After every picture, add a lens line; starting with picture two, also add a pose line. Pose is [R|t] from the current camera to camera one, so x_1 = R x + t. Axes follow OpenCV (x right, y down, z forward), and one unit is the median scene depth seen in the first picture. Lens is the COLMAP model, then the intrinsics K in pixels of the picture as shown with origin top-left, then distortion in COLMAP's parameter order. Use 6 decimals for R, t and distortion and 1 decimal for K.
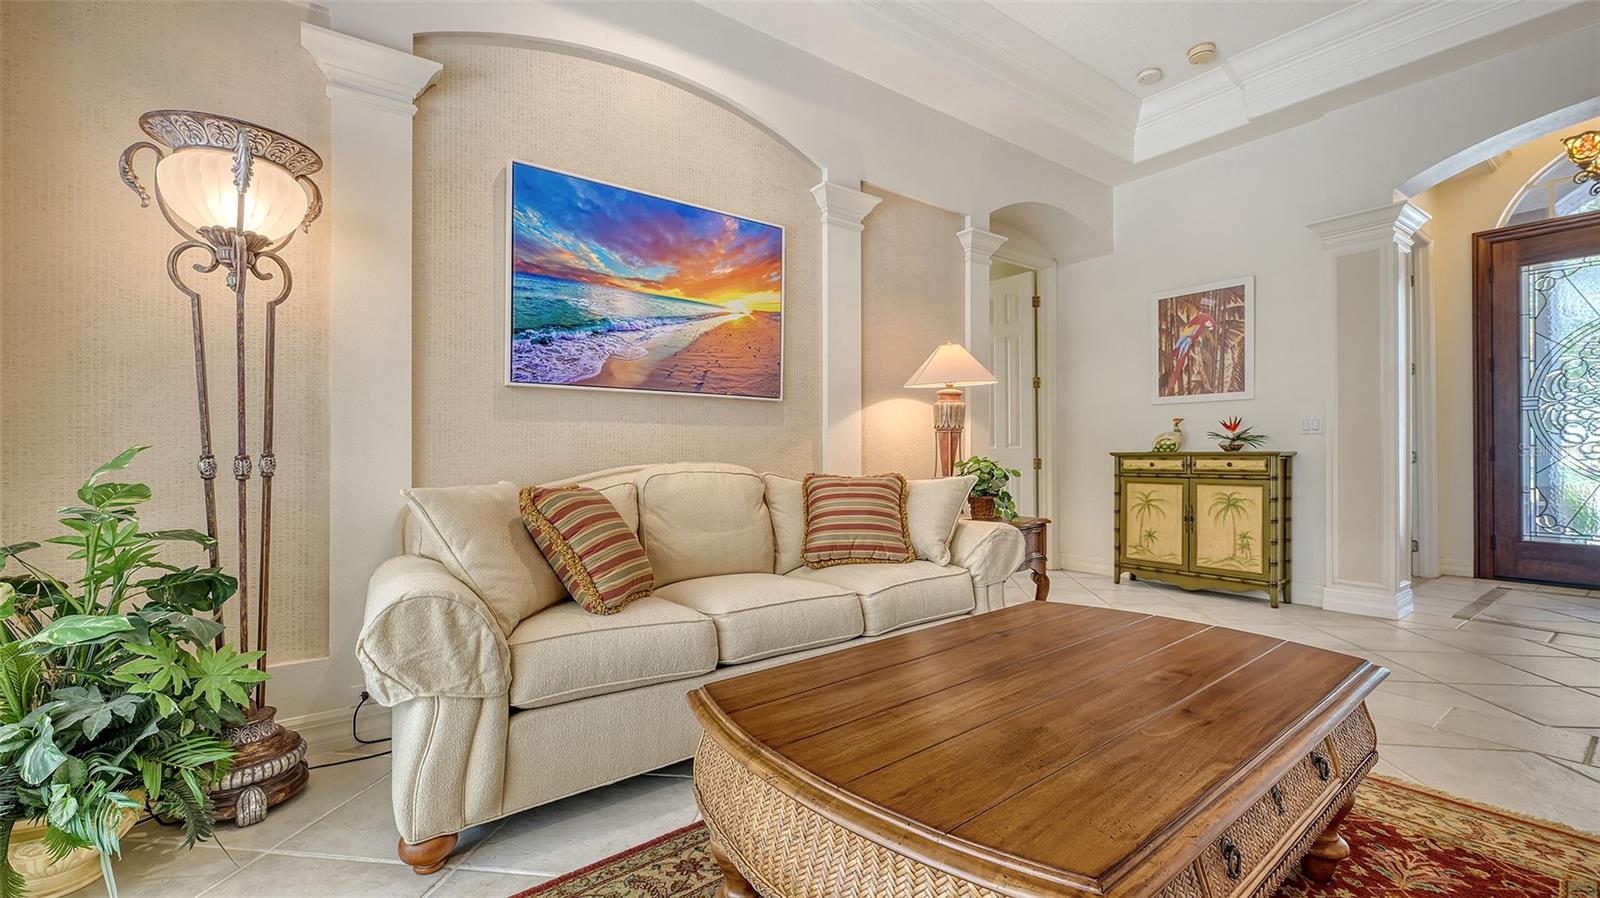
lens RADIAL K [[679.7, 0, 805.2], [0, 679.7, 451.7], [0, 0, 1]] dist [0.002390, 0.000348]
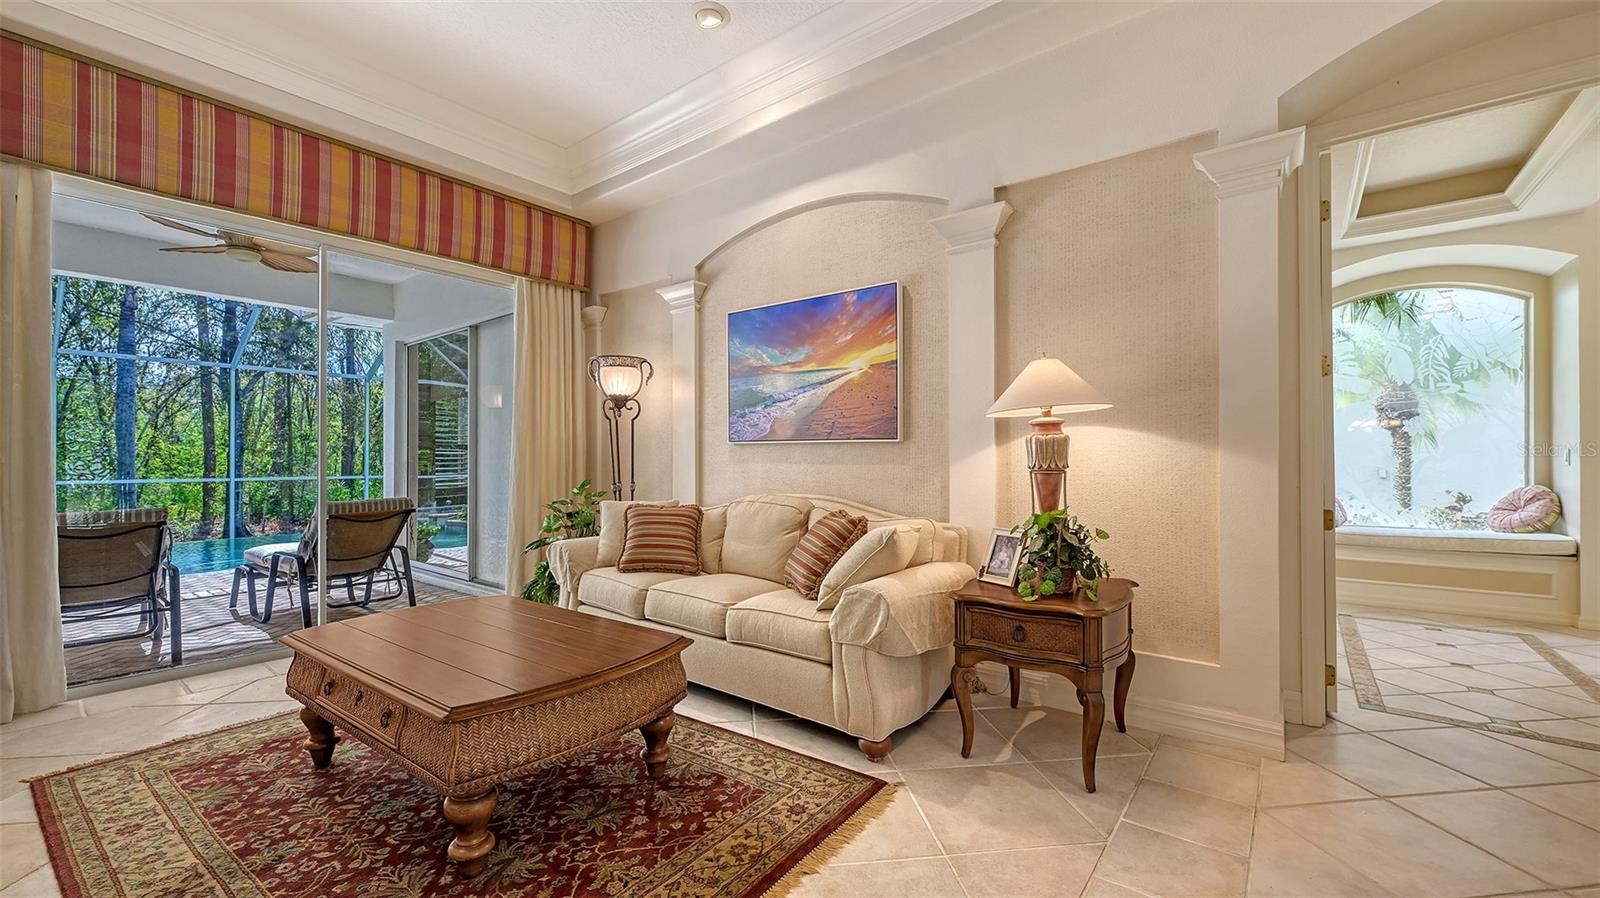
lens RADIAL K [[634.9, 0, 800.5], [0, 634.9, 454.6], [0, 0, 1]] dist [-0.000462, 0.000234]
pose [[0.259611, -0.002908, -0.965709, 1.013108], [0.002304, 0.999994, -0.002392, -0.057949], [0.965711, -0.001604, 0.259616, 0.659300]]
